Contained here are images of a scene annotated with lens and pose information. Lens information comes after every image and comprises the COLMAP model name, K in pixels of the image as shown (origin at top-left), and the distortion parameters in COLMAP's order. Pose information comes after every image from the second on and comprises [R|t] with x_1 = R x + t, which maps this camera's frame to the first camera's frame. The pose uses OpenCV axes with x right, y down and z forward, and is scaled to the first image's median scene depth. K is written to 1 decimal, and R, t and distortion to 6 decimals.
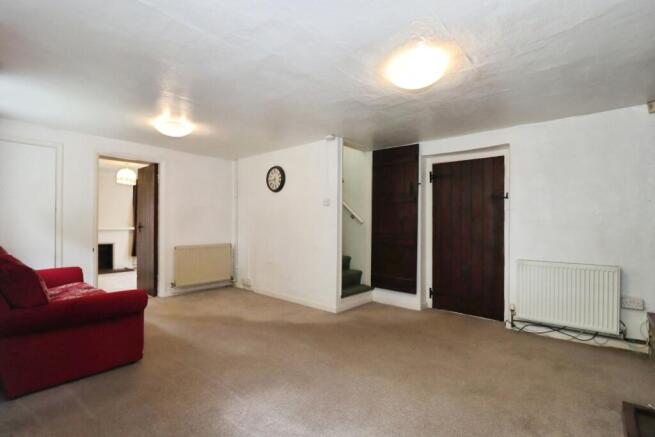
lens RADIAL K [[311.1, 0, 327.5], [0, 311.1, 218.5], [0, 0, 1]] dist [0.000074, -0.008891]
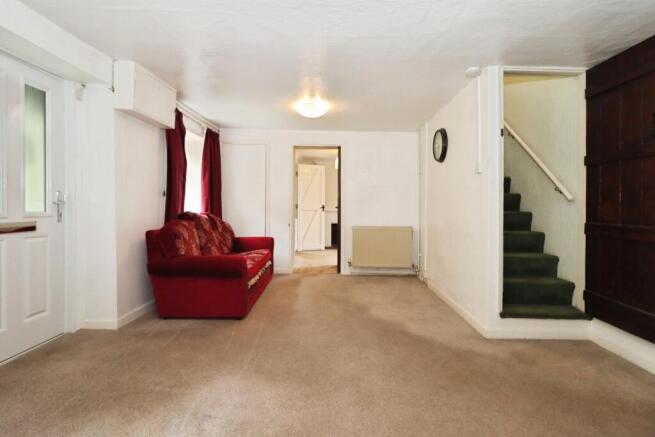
lens RADIAL K [[334.7, 0, 326.6], [0, 334.7, 205.1], [0, 0, 1]] dist [-0.000842, -0.000670]
pose [[0.638152, -0.000460, -0.769910, 0.307620], [0.004540, 0.999985, 0.003166, 0.018536], [0.769897, -0.005516, 0.638144, 0.252785]]
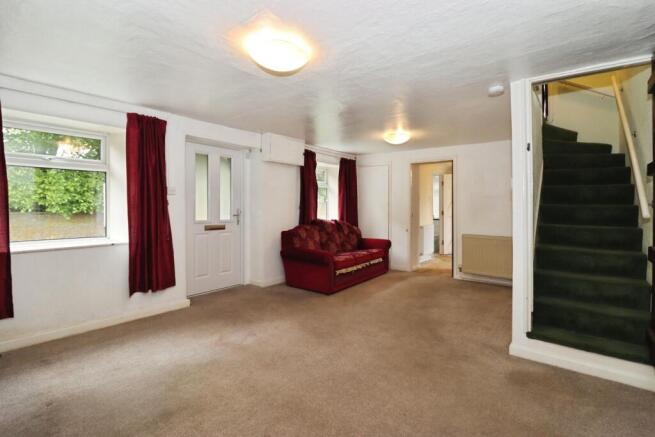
lens RADIAL K [[303.9, 0, 328.0], [0, 303.9, 206.4], [0, 0, 1]] dist [0.000888, -0.008582]
pose [[0.025199, -0.007585, -0.999654, 0.570399], [0.009836, 0.999925, -0.007340, -0.002805], [0.999634, -0.009648, 0.025271, 0.531721]]
